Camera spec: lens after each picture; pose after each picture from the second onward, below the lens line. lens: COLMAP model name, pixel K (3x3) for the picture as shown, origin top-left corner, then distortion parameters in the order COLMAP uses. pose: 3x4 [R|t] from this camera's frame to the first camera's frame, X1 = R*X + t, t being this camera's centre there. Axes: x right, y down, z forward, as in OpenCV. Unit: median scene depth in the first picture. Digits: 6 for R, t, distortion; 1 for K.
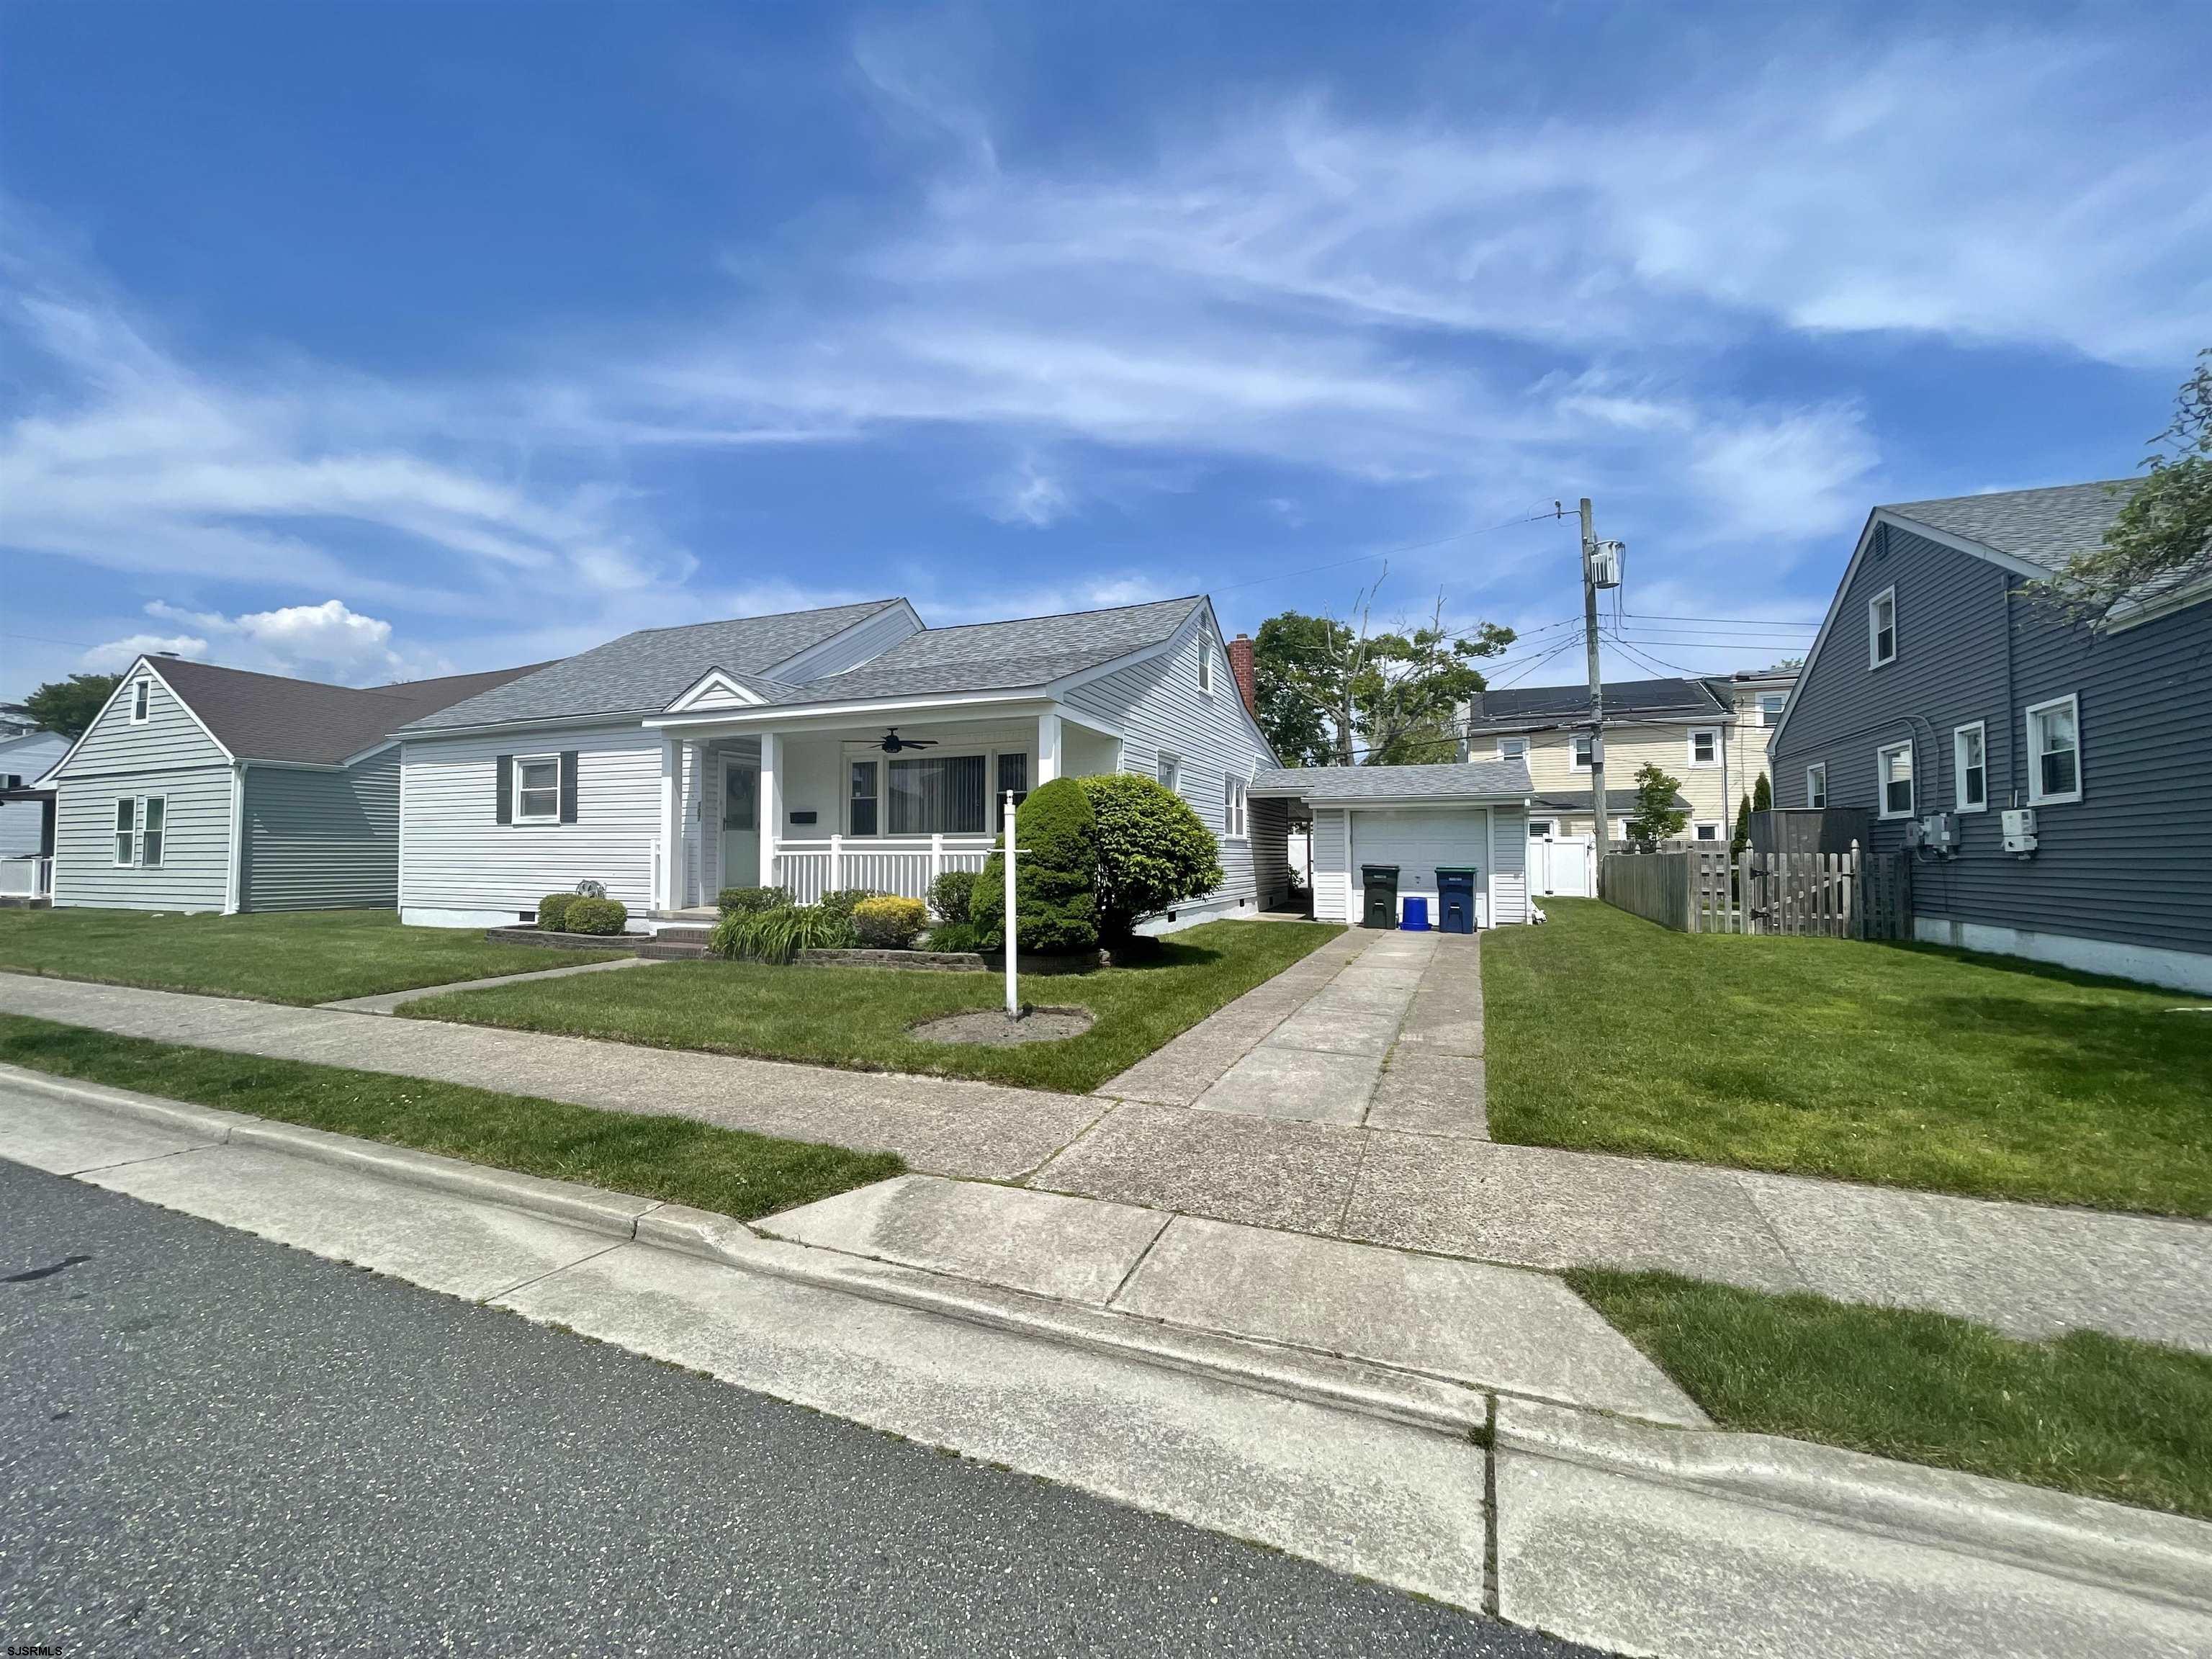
lens RADIAL K [[890.5, 0, 1103.1], [0, 890.5, 832.5], [0, 0, 1]] dist [-0.005473, 0.001797]
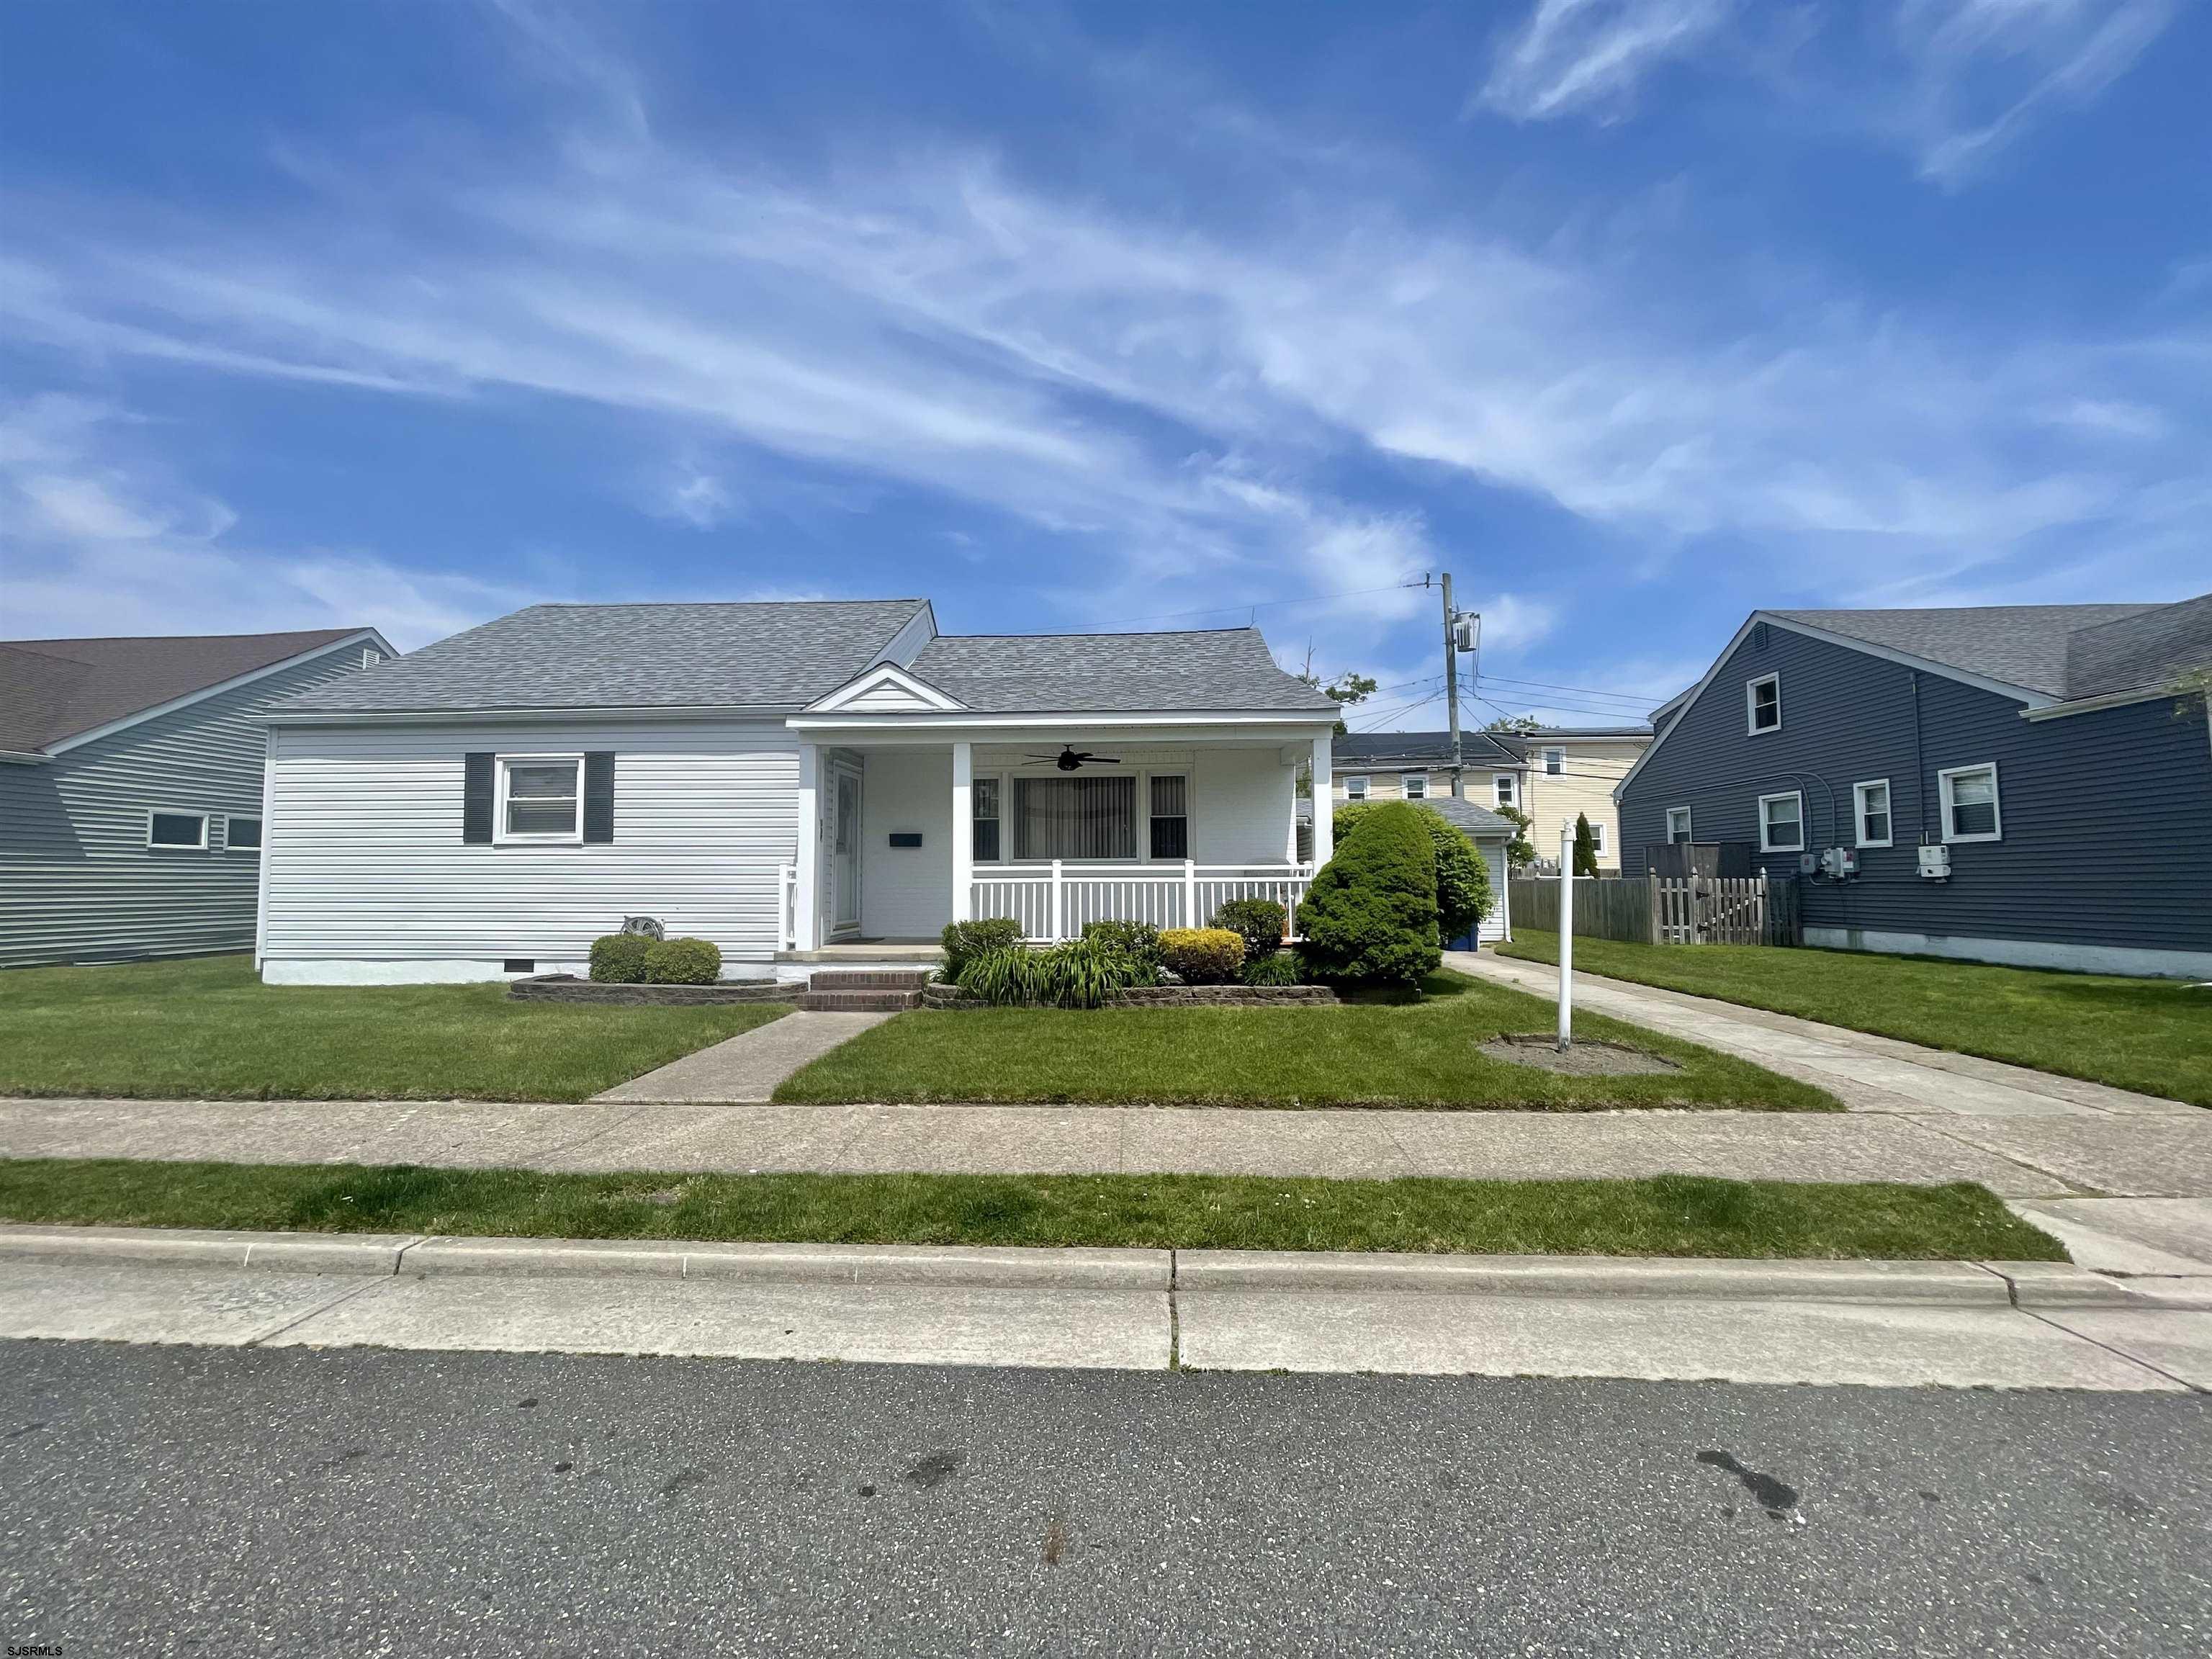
lens RADIAL K [[890.5, 0, 1084.8], [0, 890.5, 832.3], [0, 0, 1]] dist [-0.005473, 0.001797]
pose [[0.940433, 0.015271, 0.339636, -0.448190], [-0.005019, 0.999505, -0.031045, 0.001744], [-0.339942, 0.027491, 0.940044, 0.116714]]
